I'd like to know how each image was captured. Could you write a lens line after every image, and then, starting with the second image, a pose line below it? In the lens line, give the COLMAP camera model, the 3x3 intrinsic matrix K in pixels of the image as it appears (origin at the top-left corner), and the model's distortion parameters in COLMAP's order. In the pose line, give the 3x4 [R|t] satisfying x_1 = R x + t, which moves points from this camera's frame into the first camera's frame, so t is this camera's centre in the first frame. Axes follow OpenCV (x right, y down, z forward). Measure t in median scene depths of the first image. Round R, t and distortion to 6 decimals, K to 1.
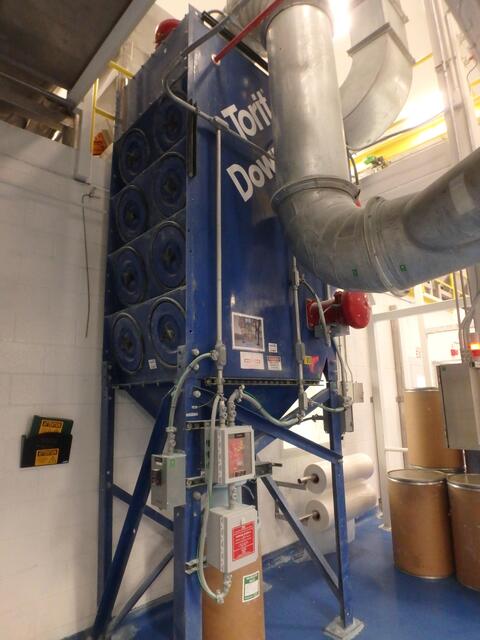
lens RADIAL K [[386.6, 0, 241.5], [0, 386.6, 307.0], [0, 0, 1]] dist [-0.033989, -0.002405]
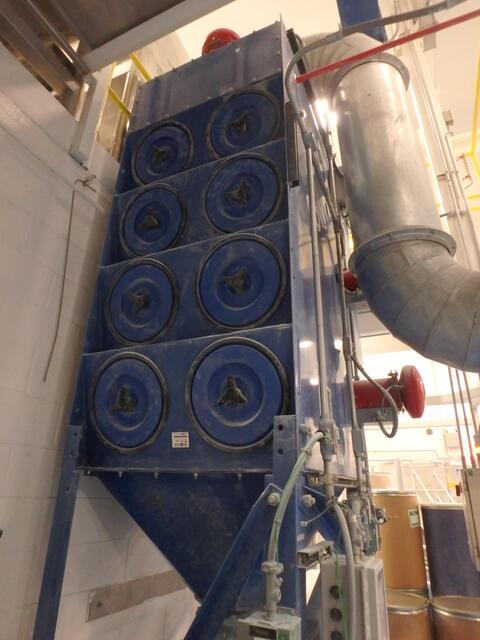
lens RADIAL K [[386.6, 0, 241.5], [0, 386.6, 307.0], [0, 0, 1]] dist [-0.033989, -0.002405]
pose [[0.929049, 0.202028, 0.309924, -0.332603], [-0.134559, 0.964881, -0.225606, 0.059588], [-0.344619, 0.167896, 0.923606, 0.311041]]
